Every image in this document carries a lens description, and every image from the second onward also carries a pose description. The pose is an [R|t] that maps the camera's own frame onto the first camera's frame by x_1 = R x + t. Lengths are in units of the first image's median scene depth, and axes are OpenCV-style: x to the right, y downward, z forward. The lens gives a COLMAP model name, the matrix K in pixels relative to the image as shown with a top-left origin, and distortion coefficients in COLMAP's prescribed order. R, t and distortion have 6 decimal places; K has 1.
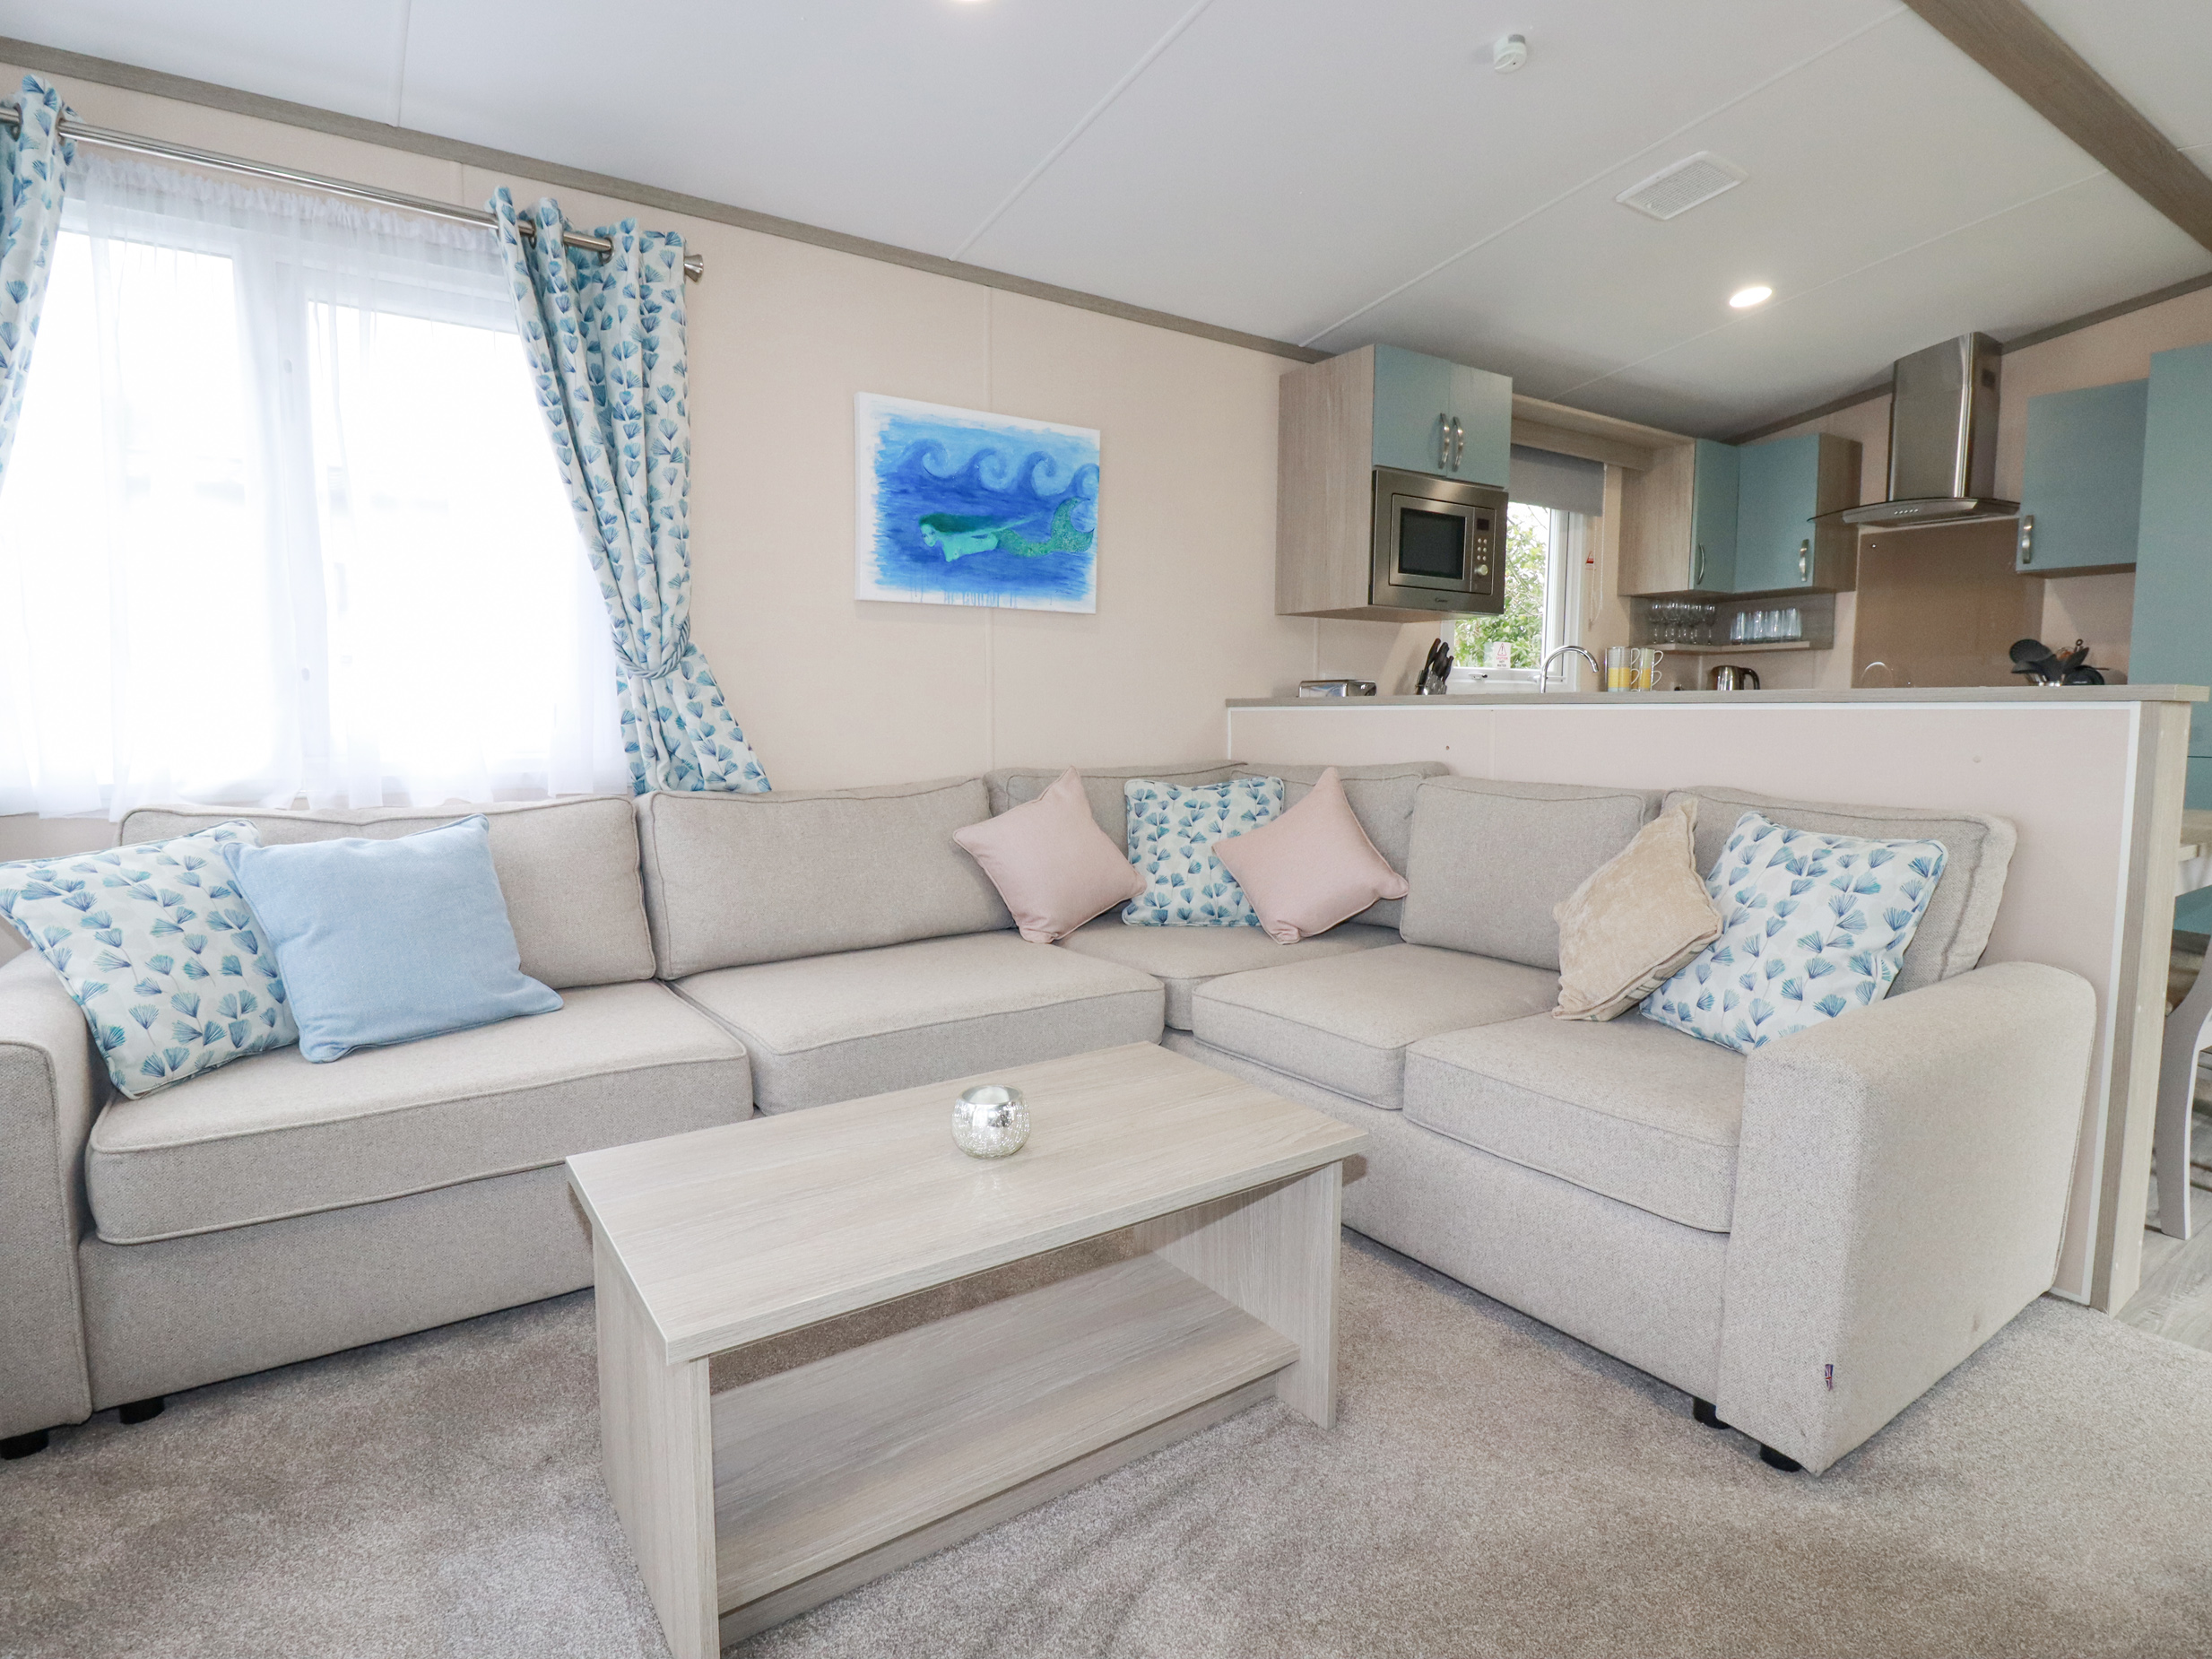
lens RADIAL K [[1188.9, 0, 1097.2], [0, 1188.9, 821.5], [0, 0, 1]] dist [0.006853, -0.000539]
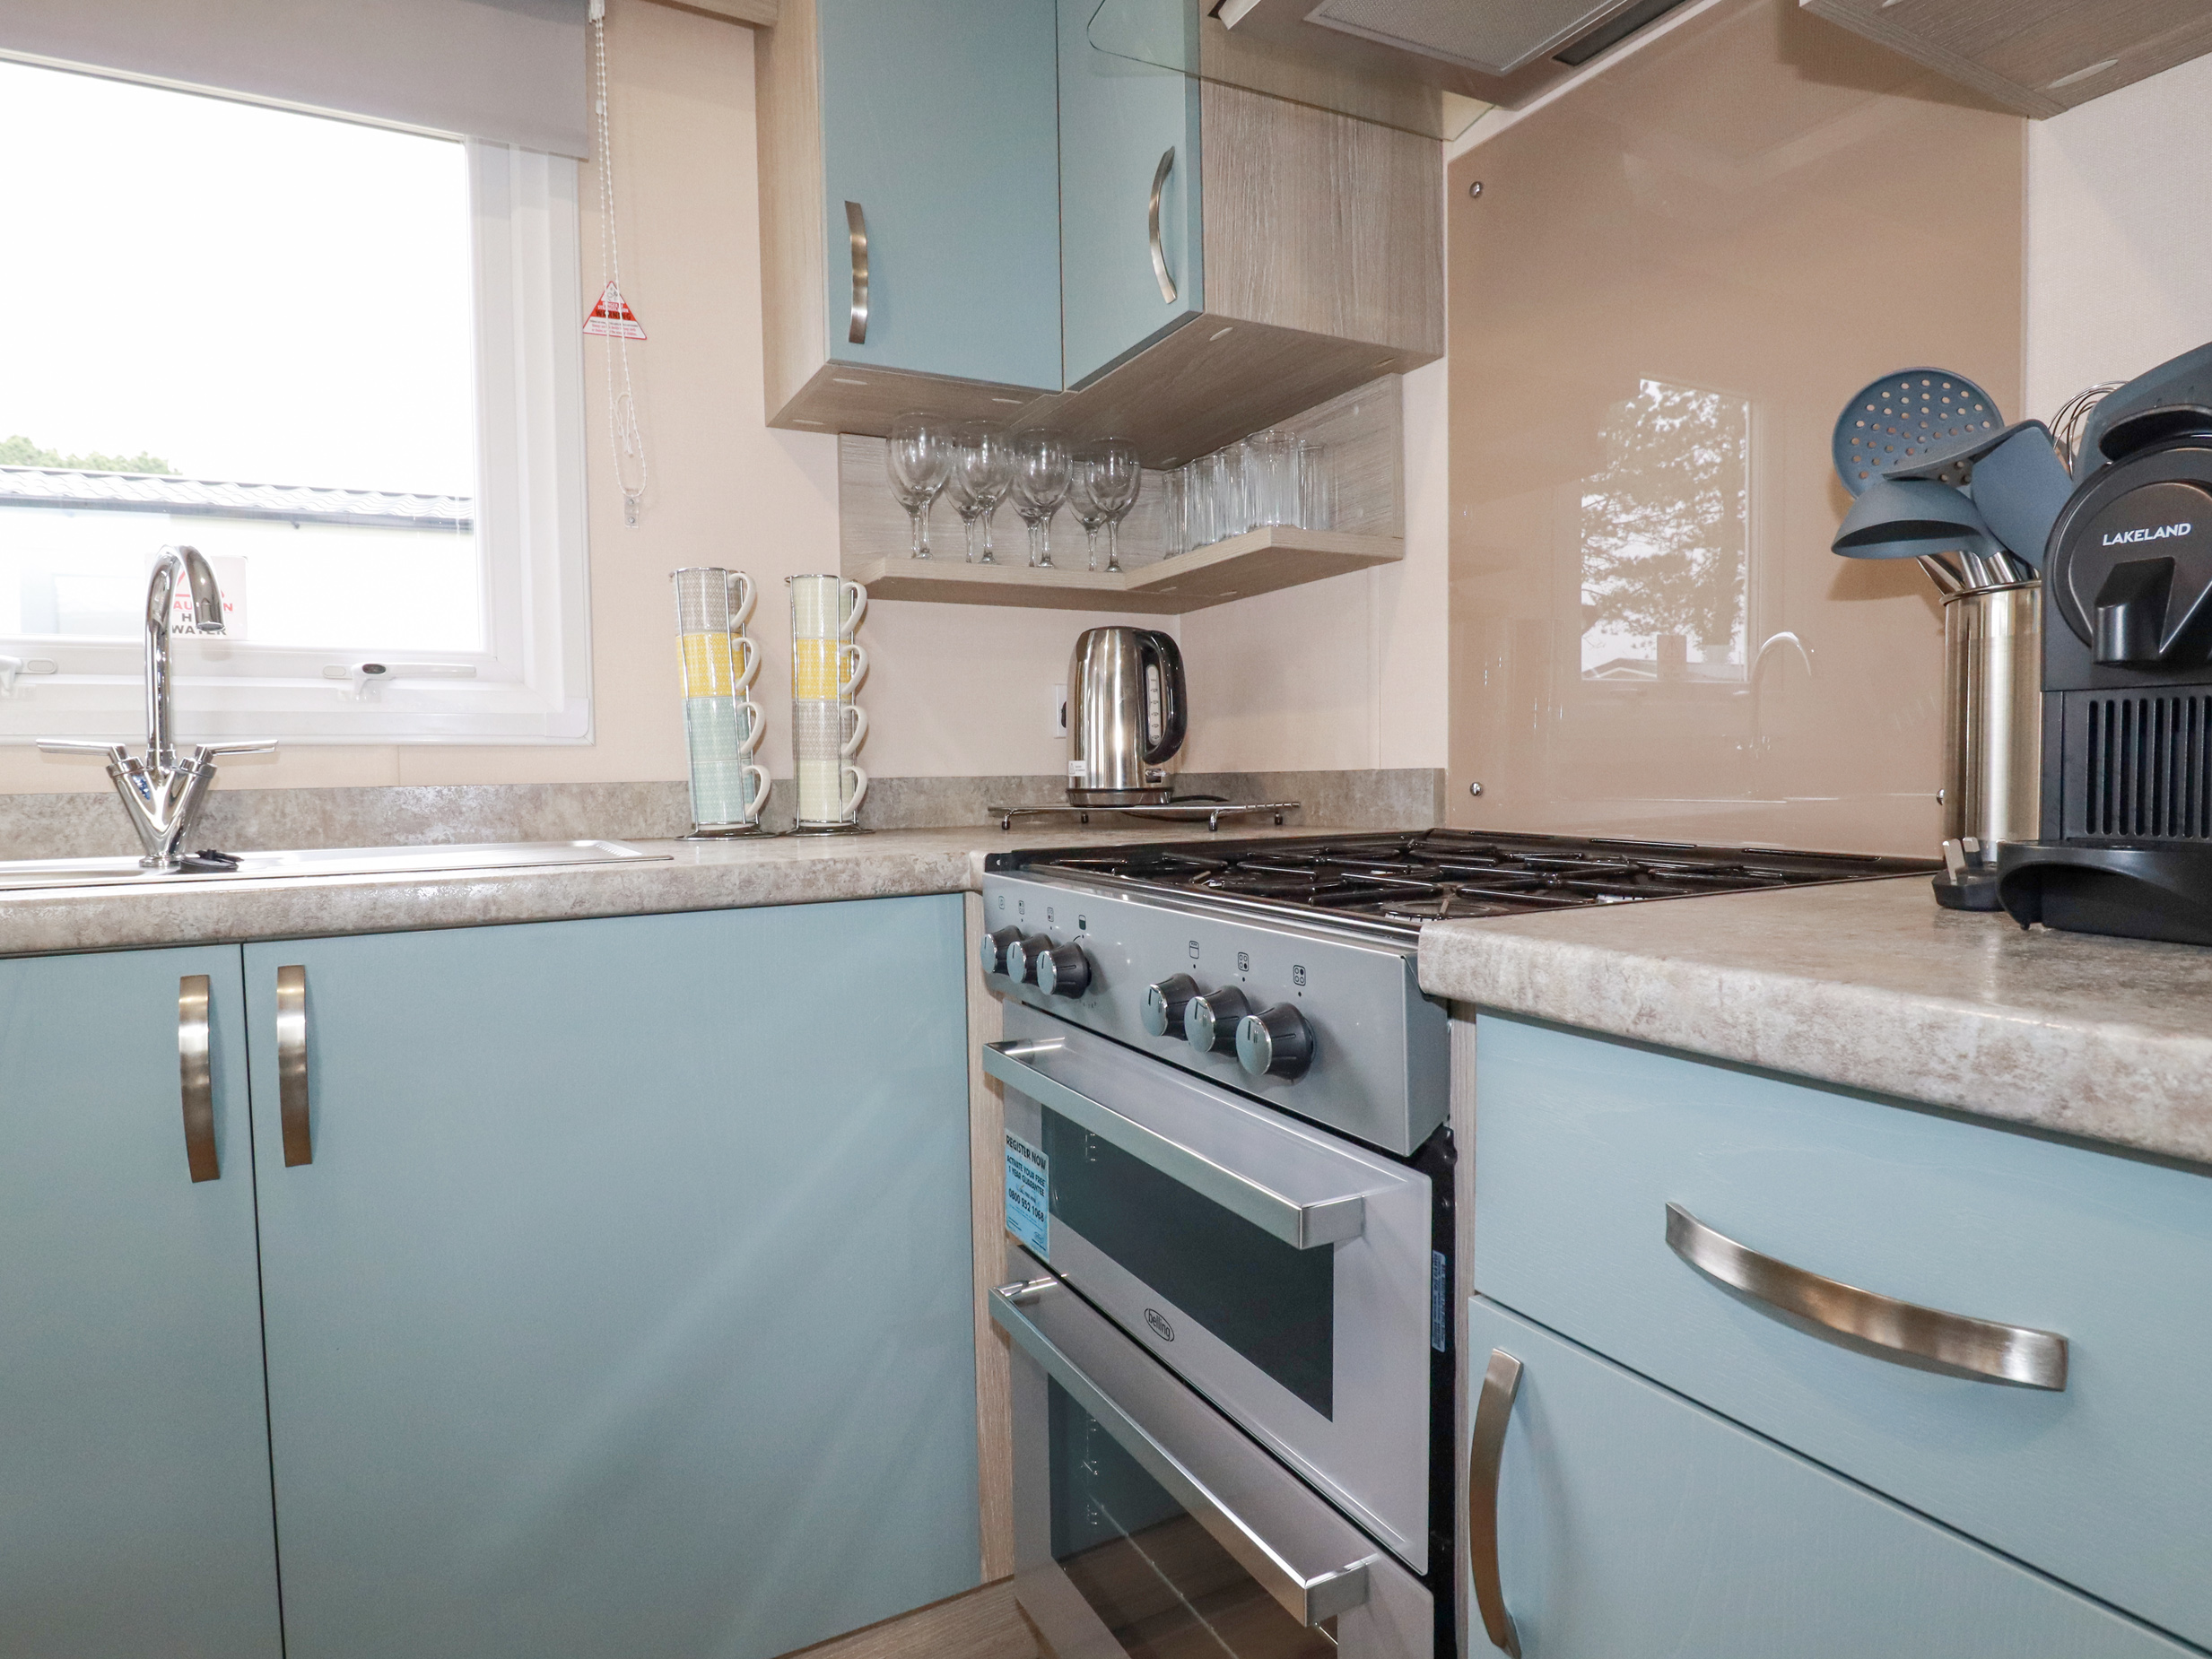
lens RADIAL K [[1244.3, 0, 1112.0], [0, 1244.3, 826.2], [0, 0, 1]] dist [0.005230, -0.001455]
pose [[0.992077, -0.006411, -0.125468, 0.590659], [0.001805, 0.999321, -0.036789, -0.065703], [0.125618, 0.036271, 0.991415, 0.685659]]
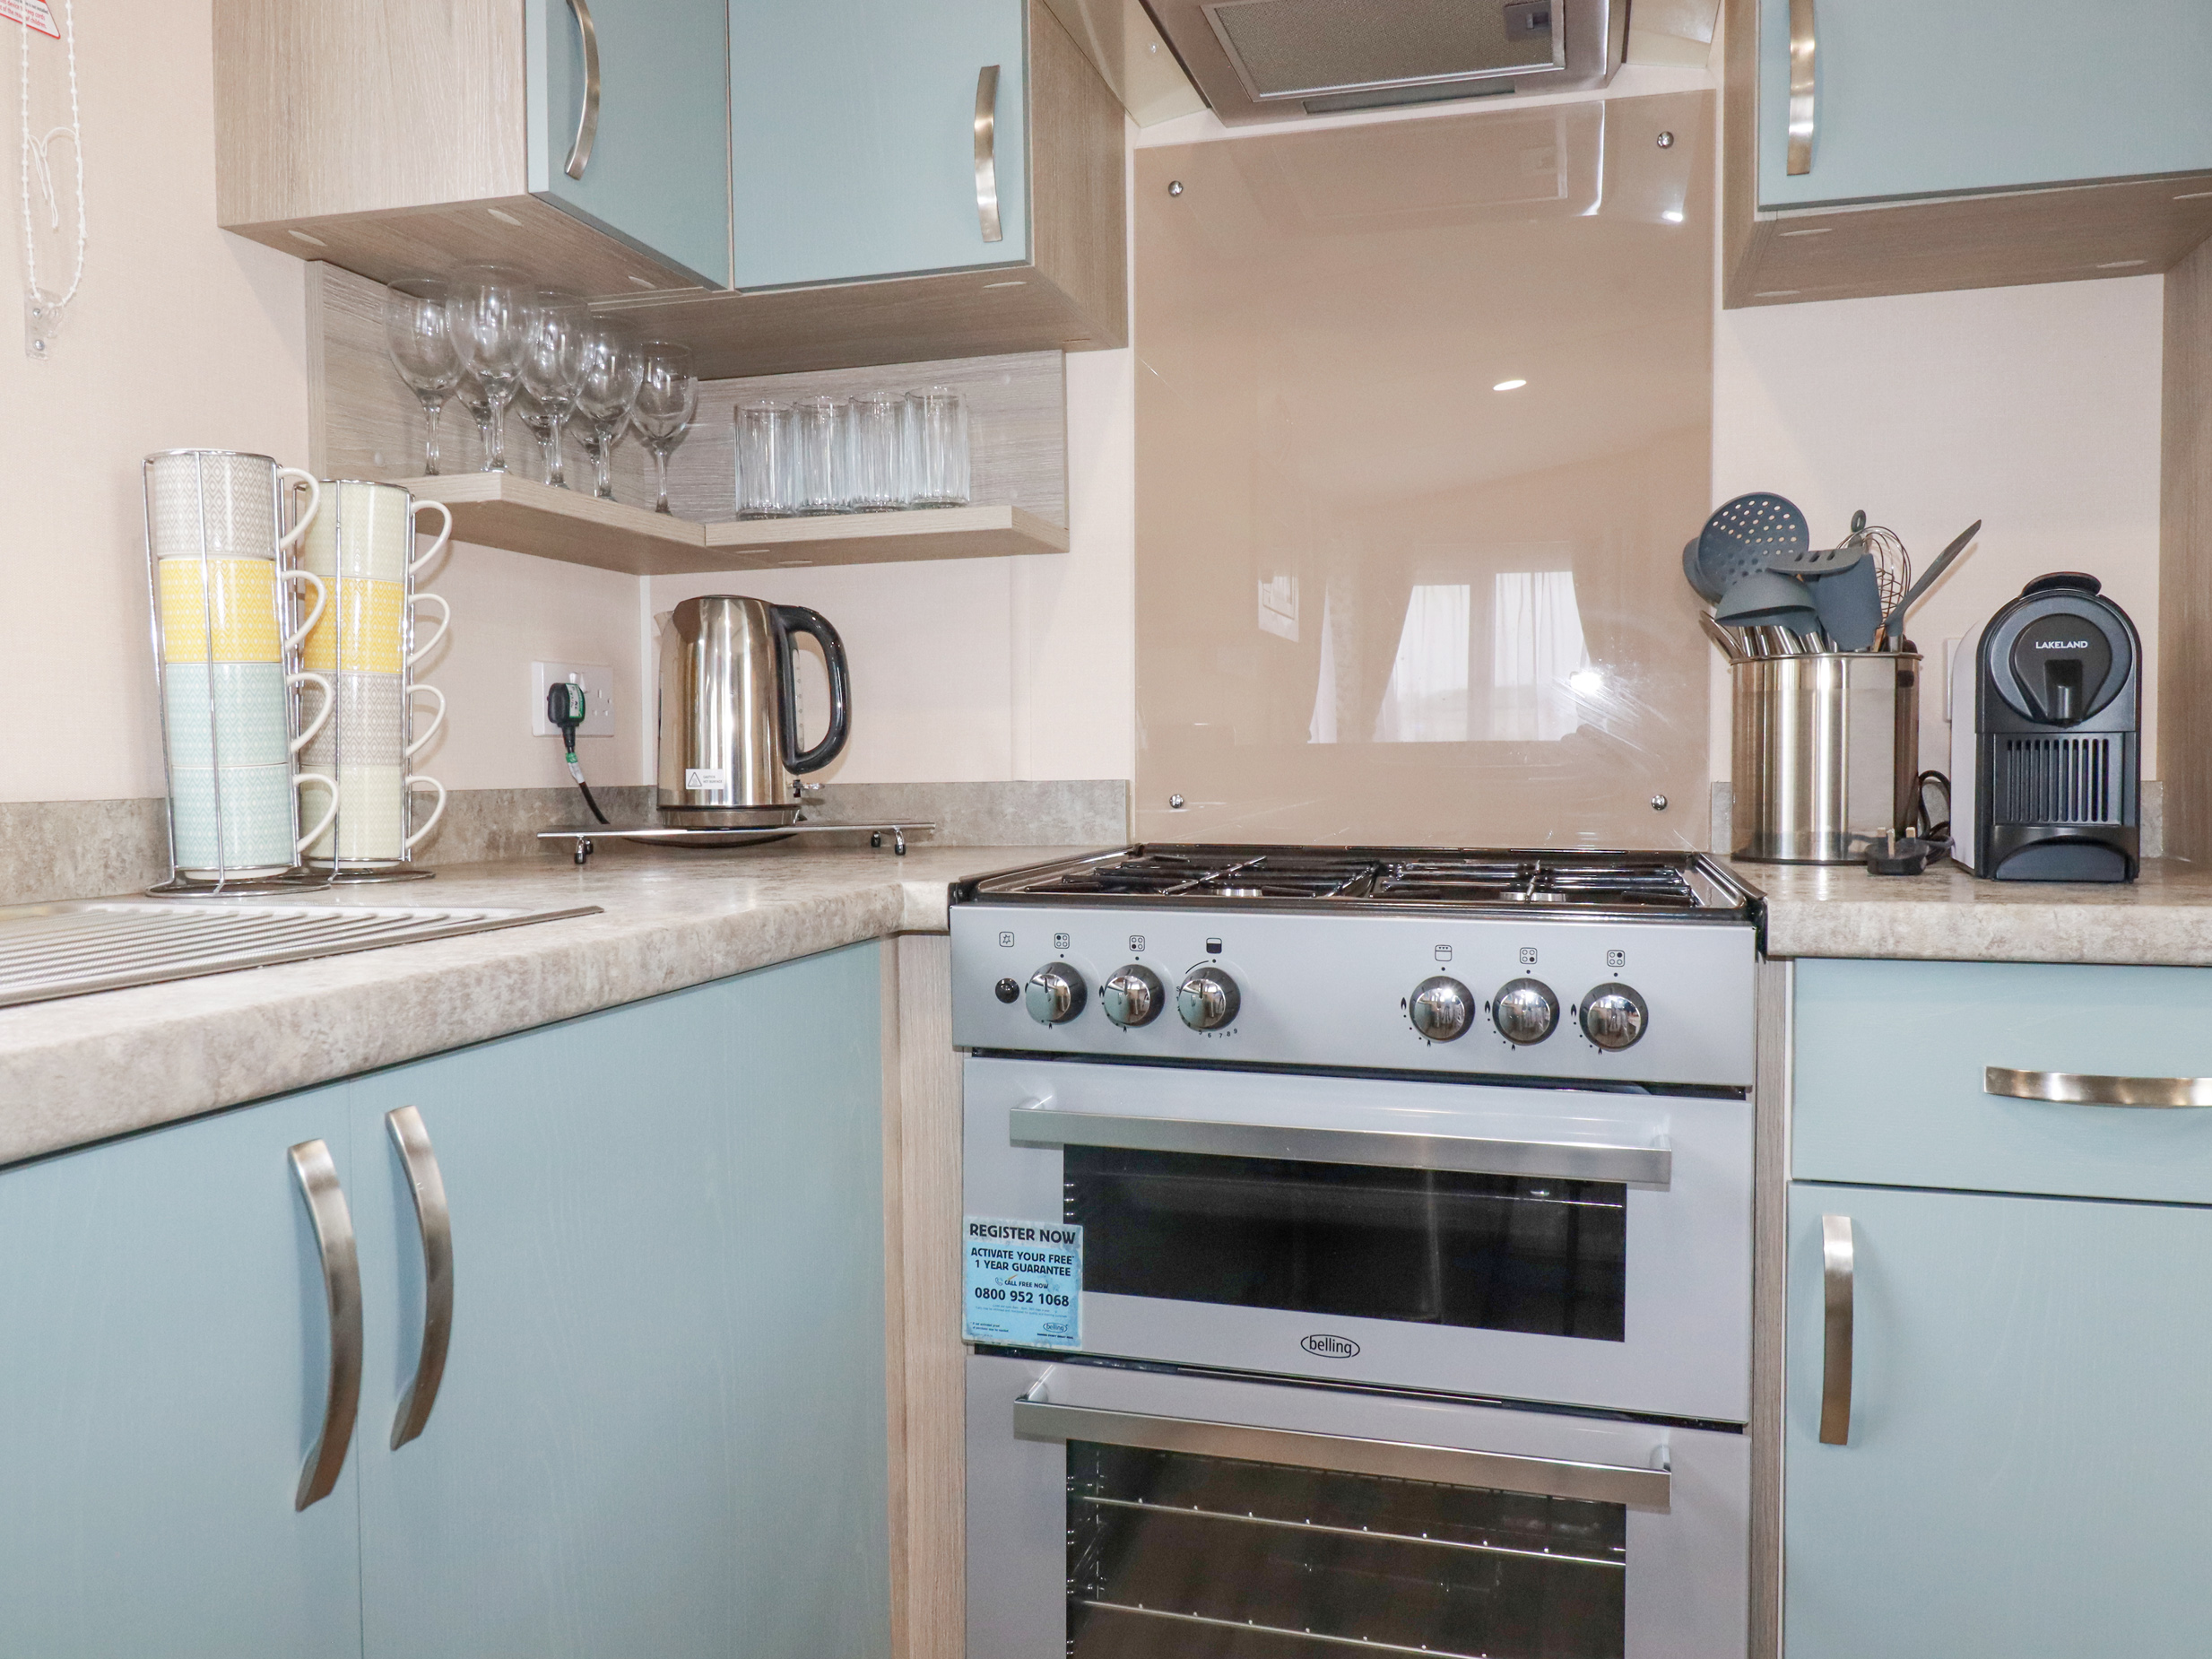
lens RADIAL K [[1657.5, 0, 1113.2], [0, 1657.5, 832.0], [0, 0, 1]] dist [0.006045, -0.007308]
pose [[0.780391, -0.031014, 0.624523, 0.383675], [0.059811, 0.997892, -0.025183, -0.069425], [-0.622425, 0.057006, 0.780600, 0.700612]]
